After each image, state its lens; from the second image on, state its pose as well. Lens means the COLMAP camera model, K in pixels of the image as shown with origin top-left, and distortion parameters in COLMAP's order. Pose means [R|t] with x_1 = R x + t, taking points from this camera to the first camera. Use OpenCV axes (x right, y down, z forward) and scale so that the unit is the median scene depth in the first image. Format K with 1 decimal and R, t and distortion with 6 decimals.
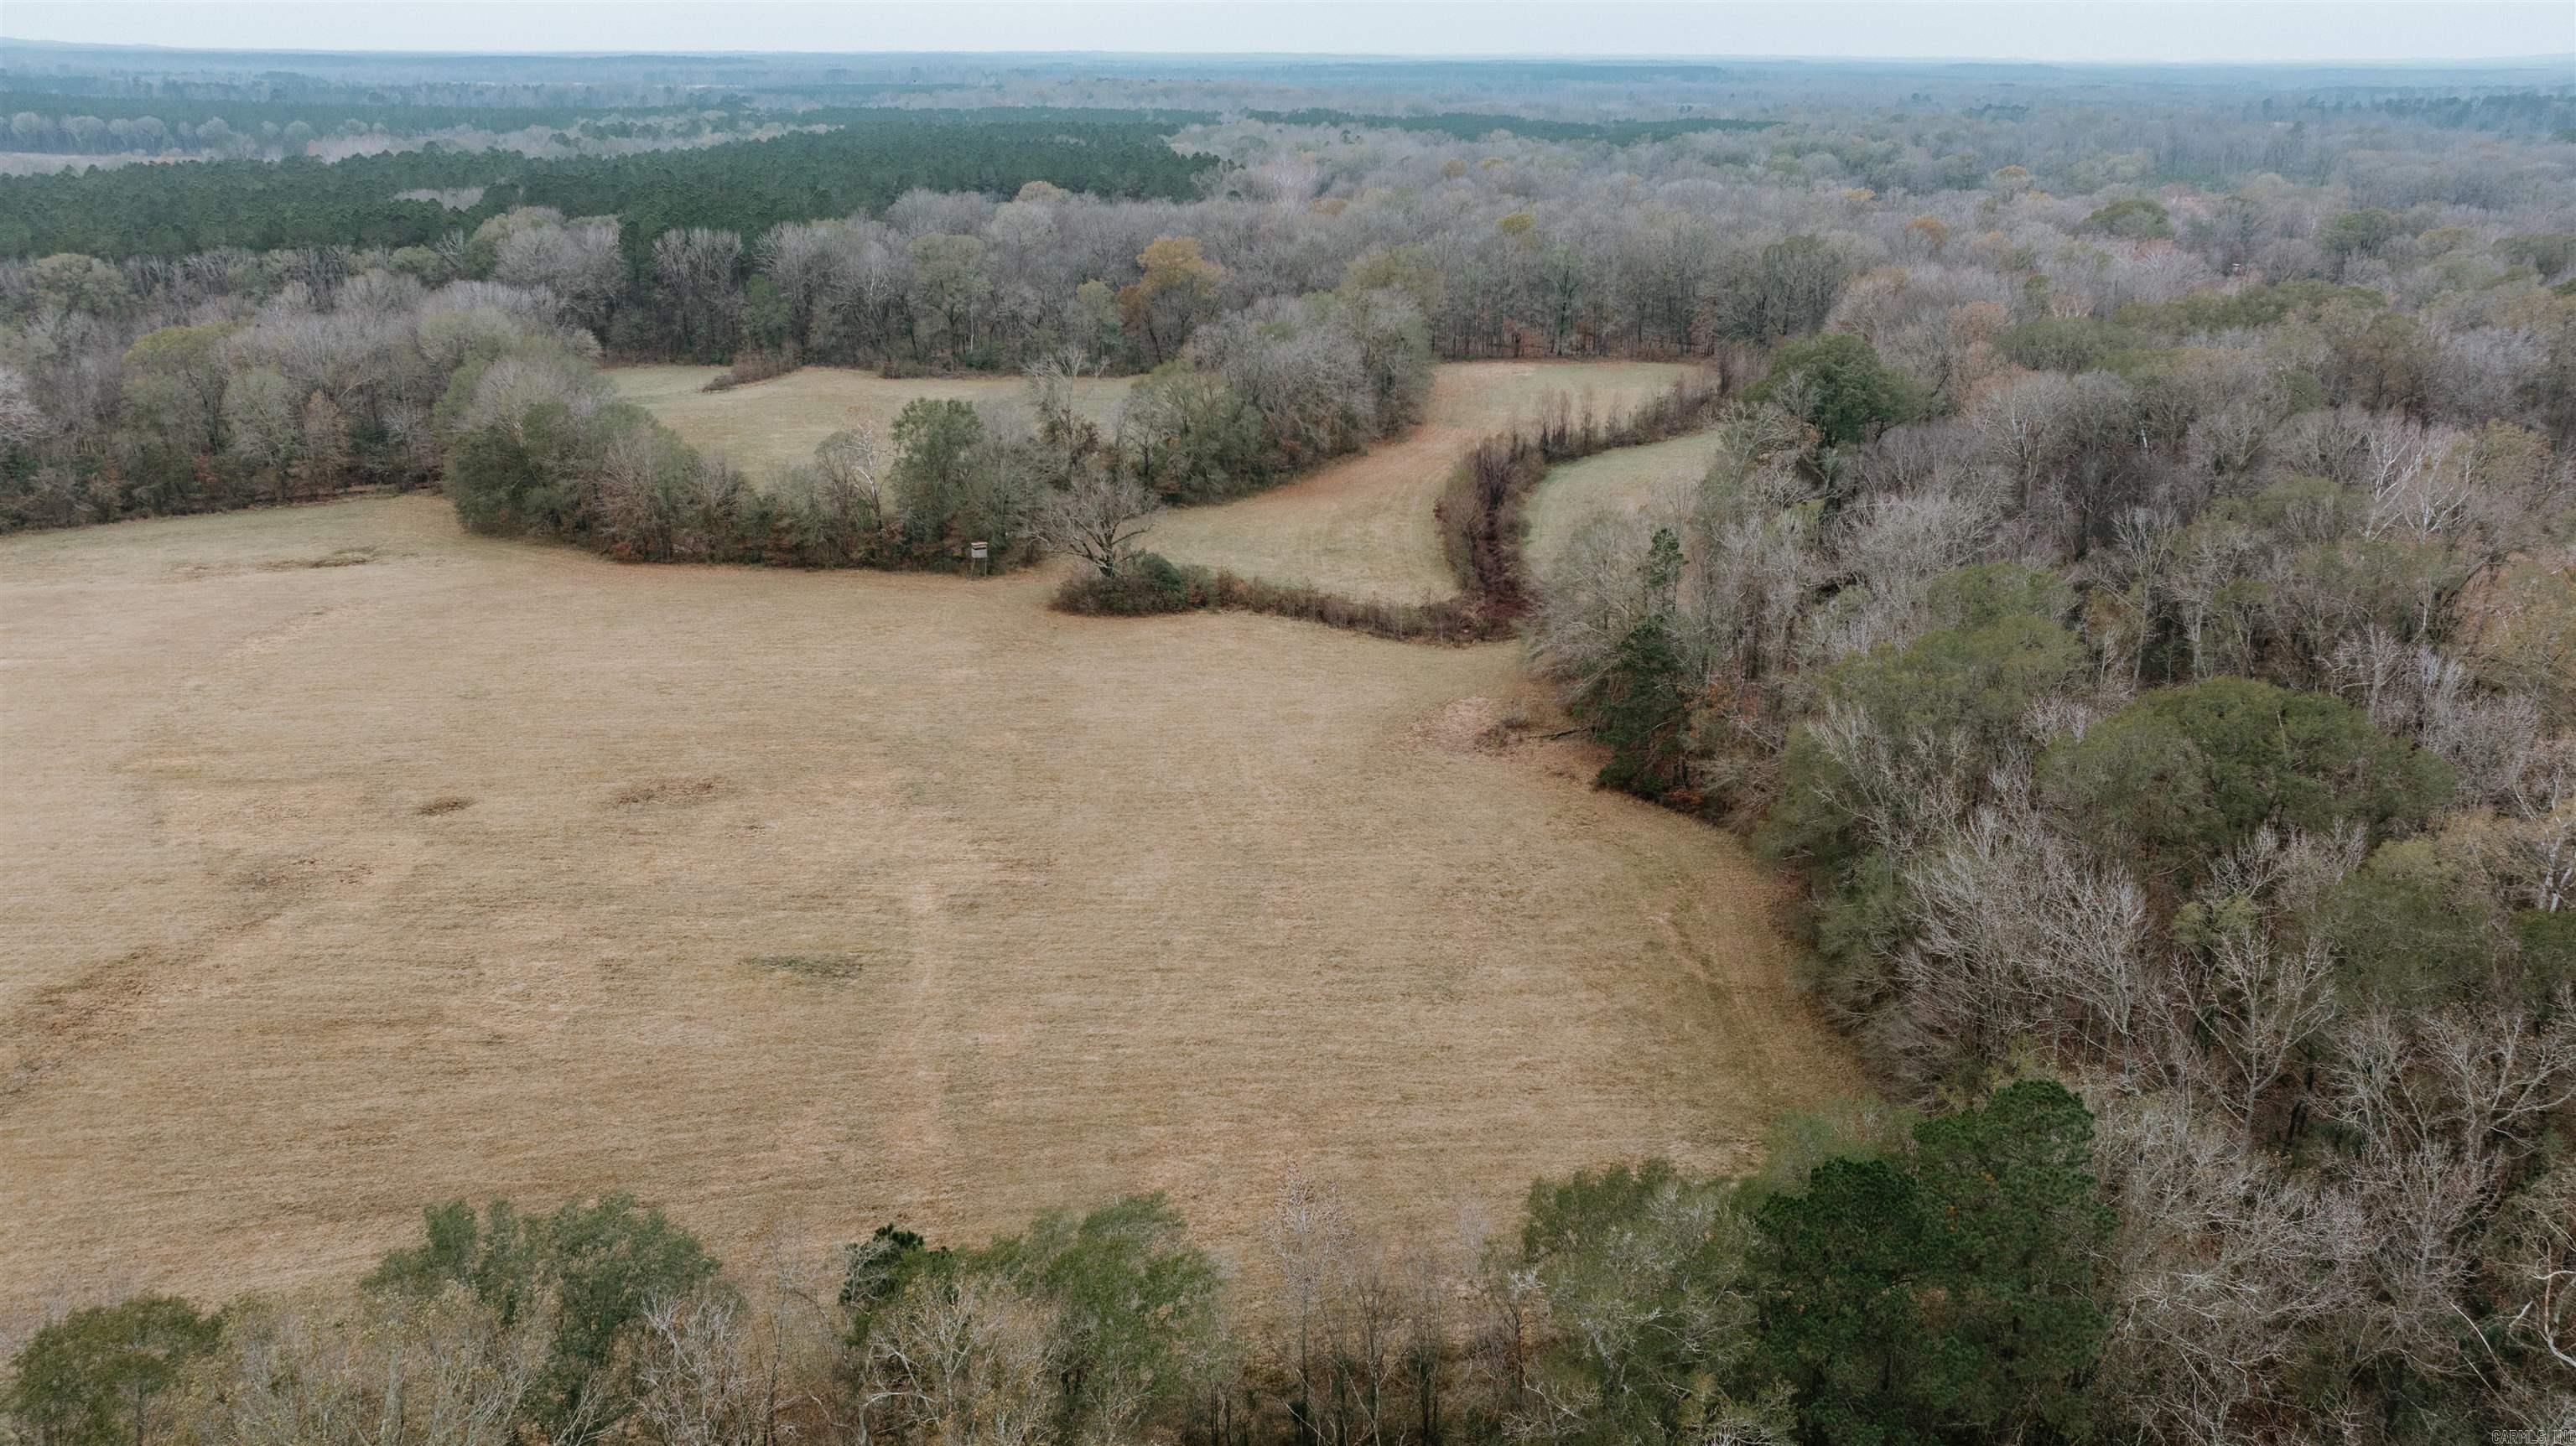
lens RADIAL K [[1834.0, 0, 1298.1], [0, 1834.0, 730.8], [0, 0, 1]] dist [-0.013179, 0.030780]
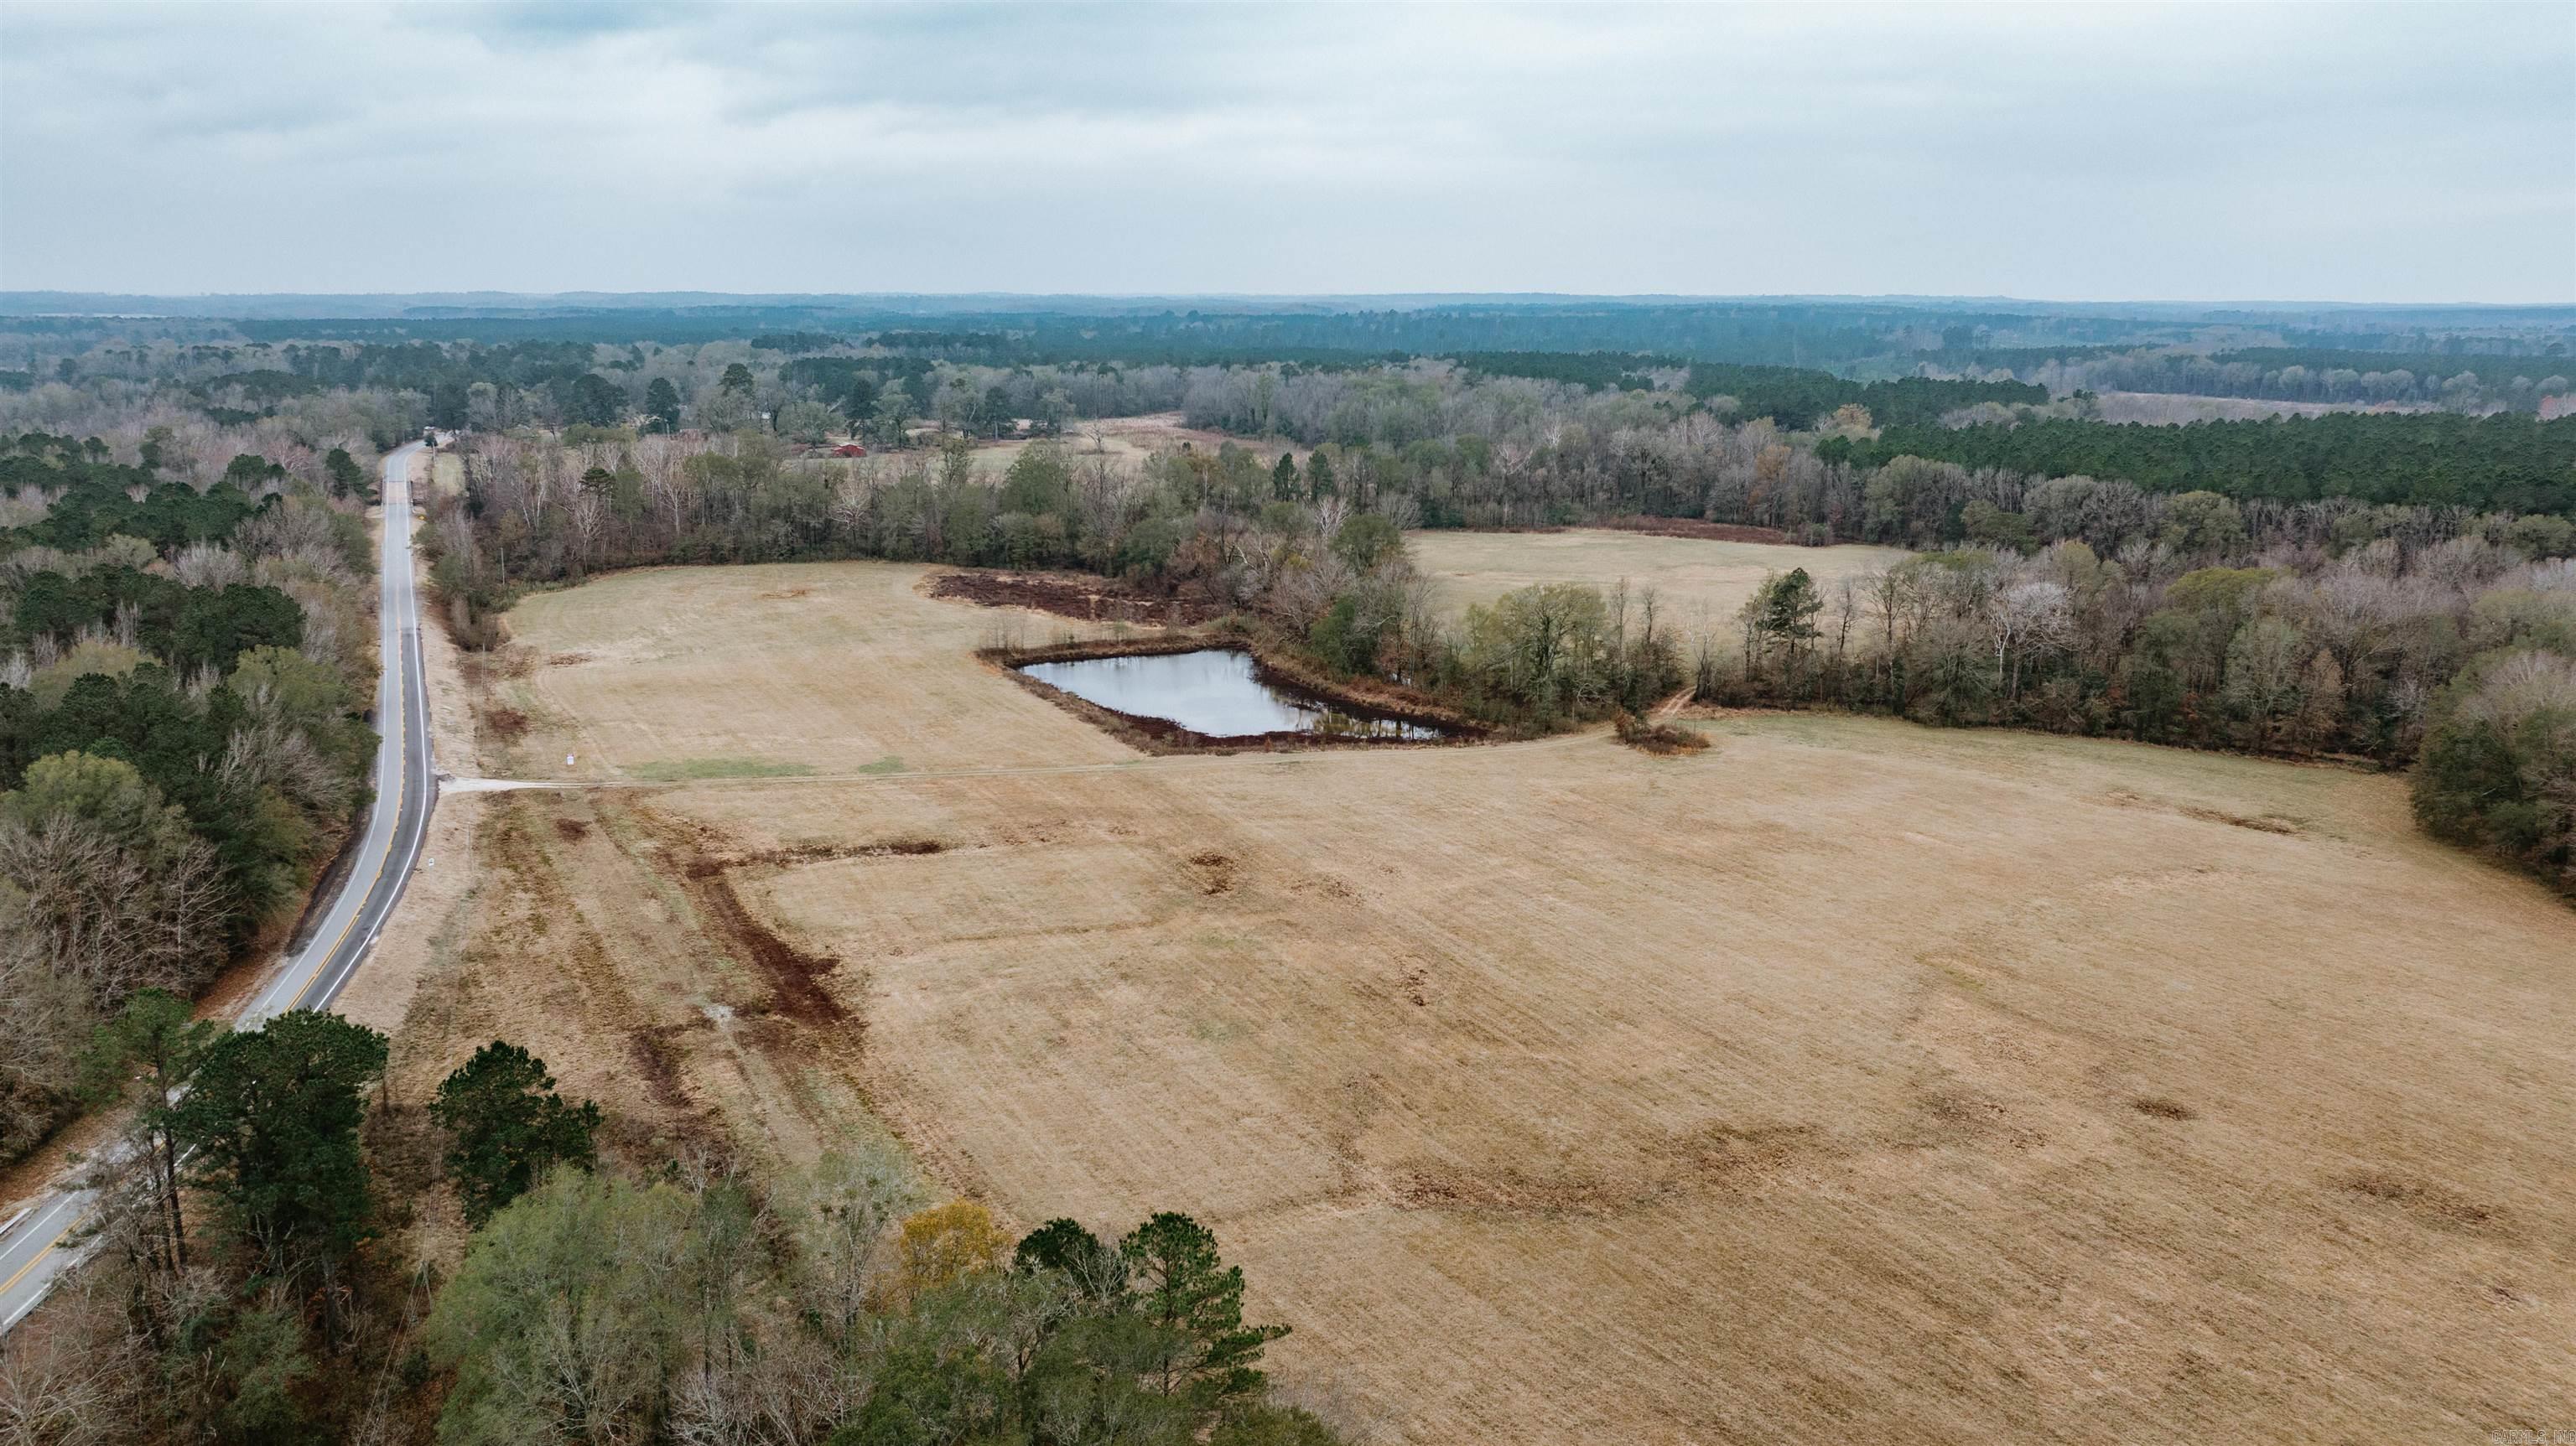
lens RADIAL K [[1834.0, 0, 1299.1], [0, 1834.0, 726.0], [0, 0, 1]] dist [-0.013179, 0.030780]
pose [[0.454494, 0.199364, -0.868153, 0.059937], [-0.310709, 0.948898, 0.055244, -0.038275], [0.834802, 0.244635, 0.493213, 0.105123]]
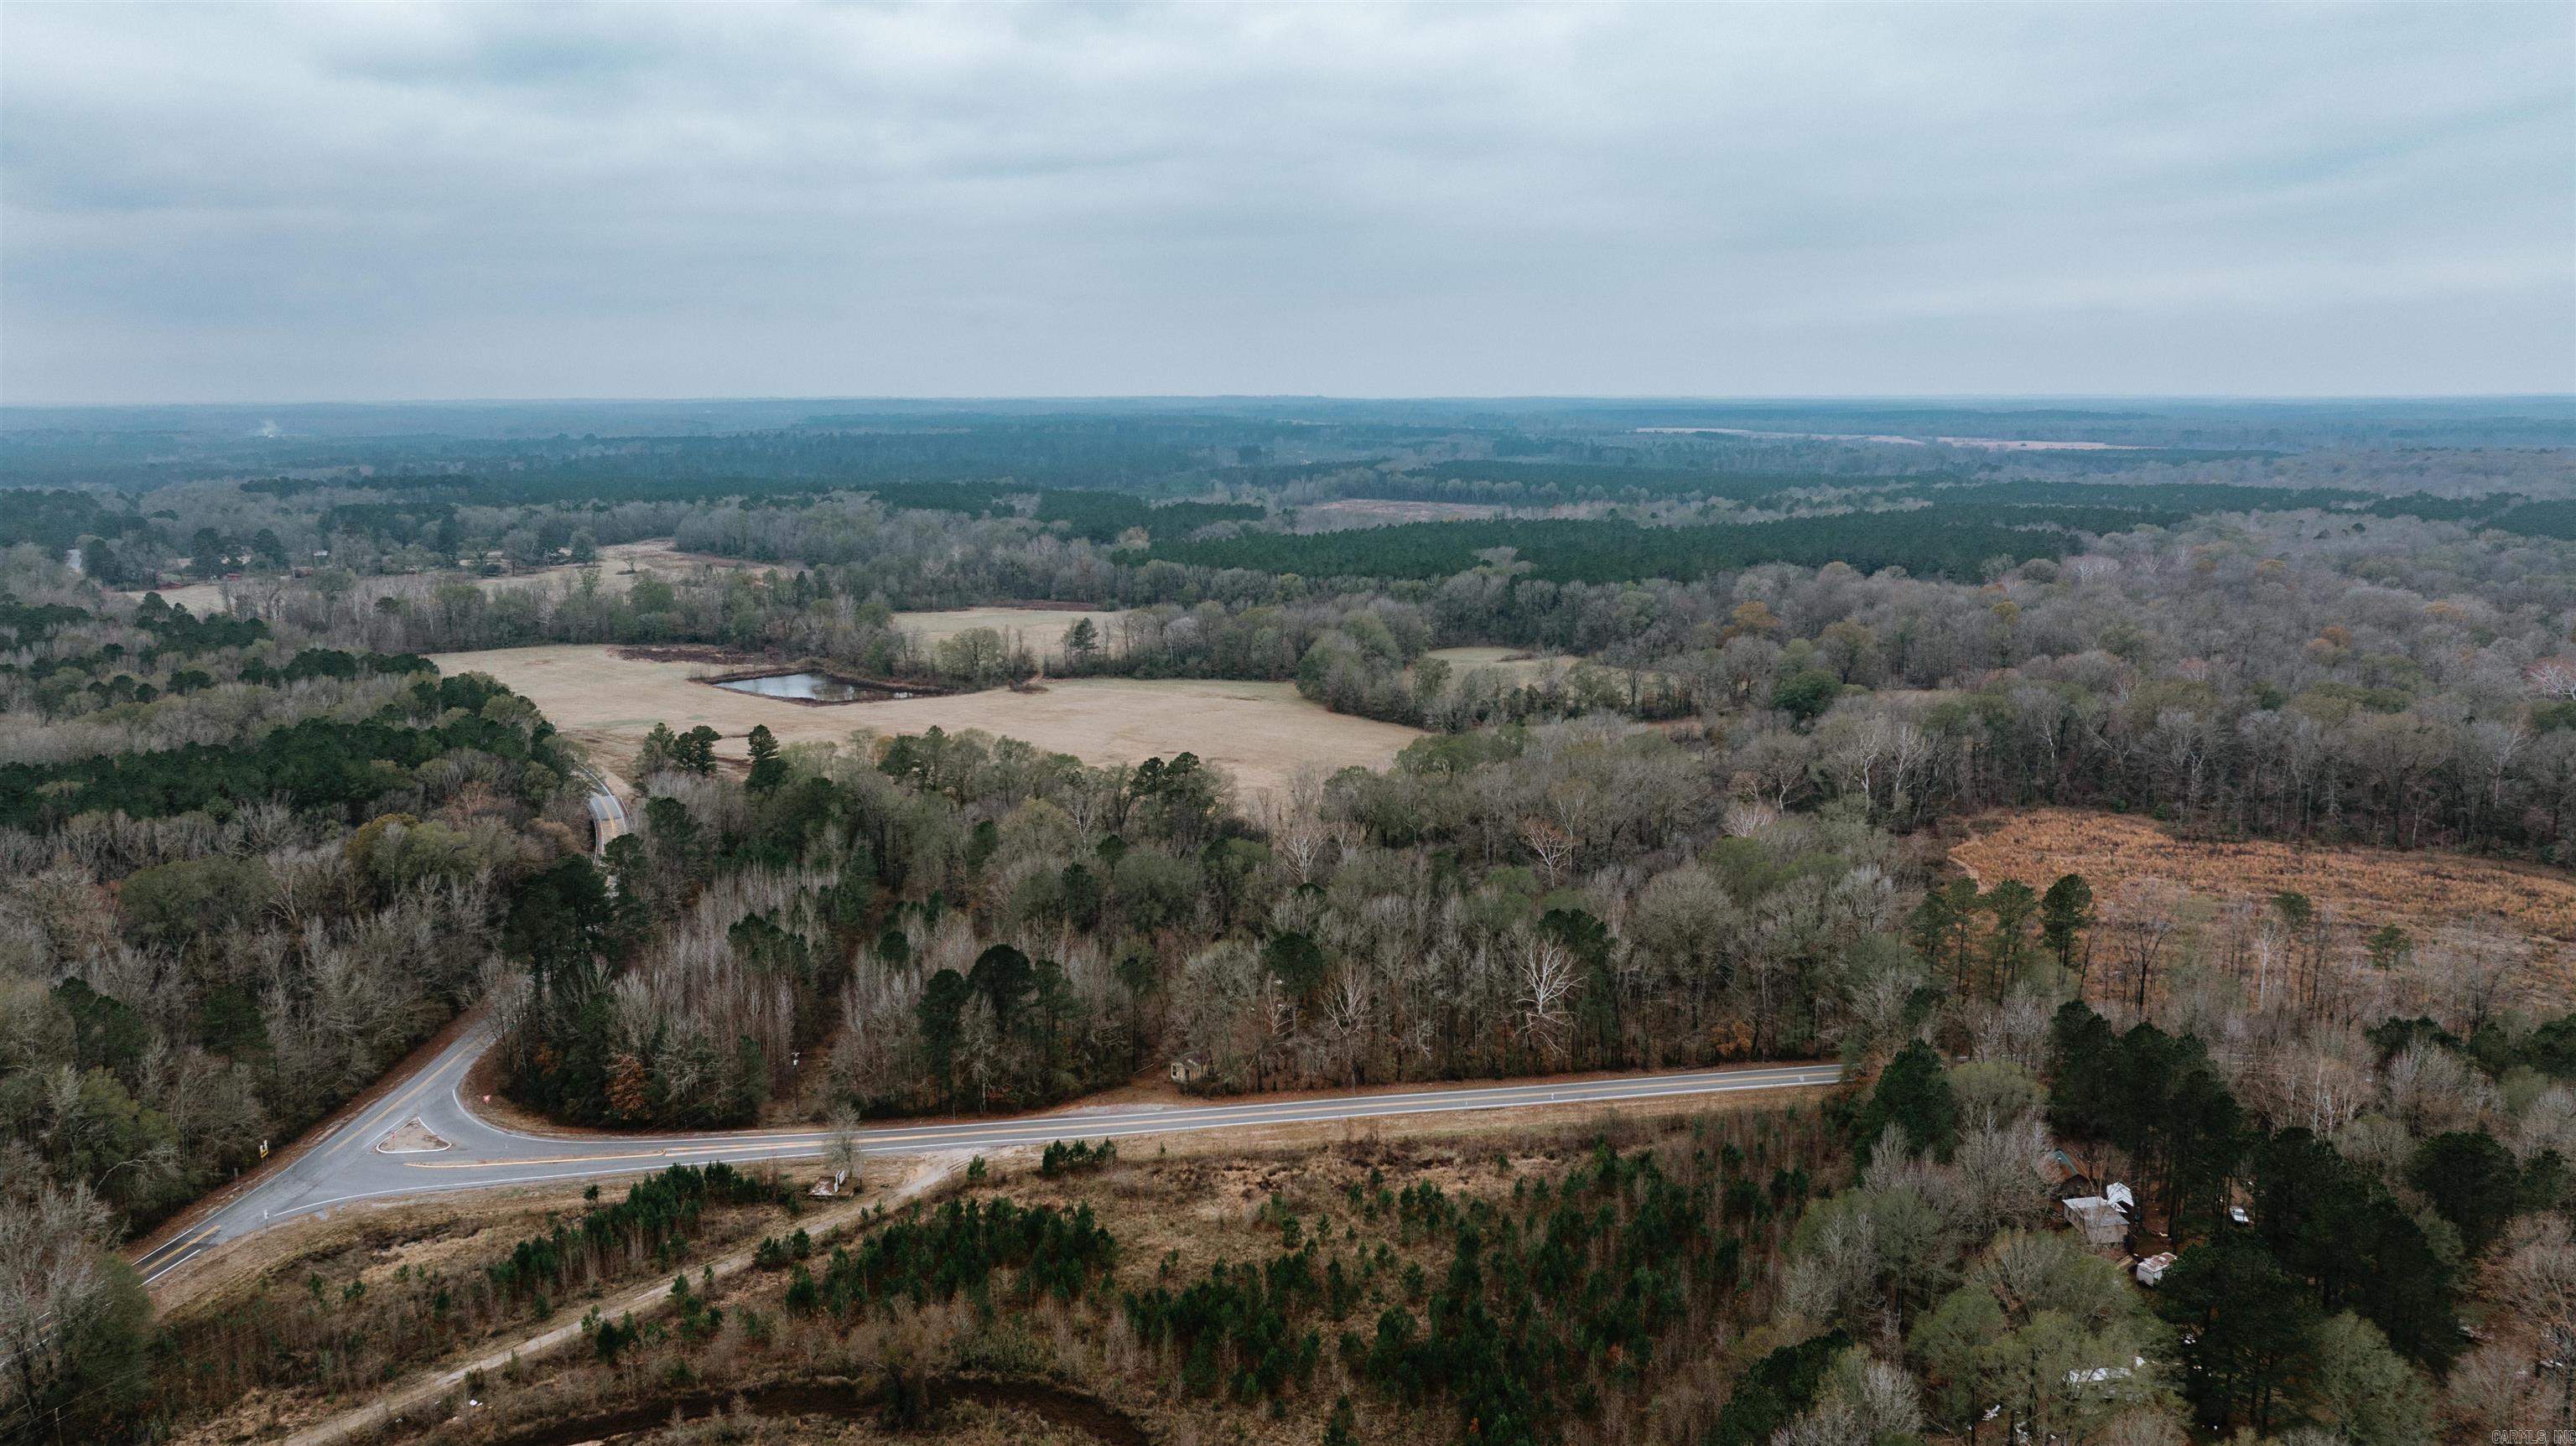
lens RADIAL K [[1834.0, 0, 1297.8], [0, 1834.0, 720.2], [0, 0, 1]] dist [-0.013179, 0.030780]
pose [[0.725297, 0.114654, -0.678822, 1.248671], [-0.233724, 0.968479, -0.086148, 0.138176], [0.647547, 0.221140, 0.729232, -0.806045]]
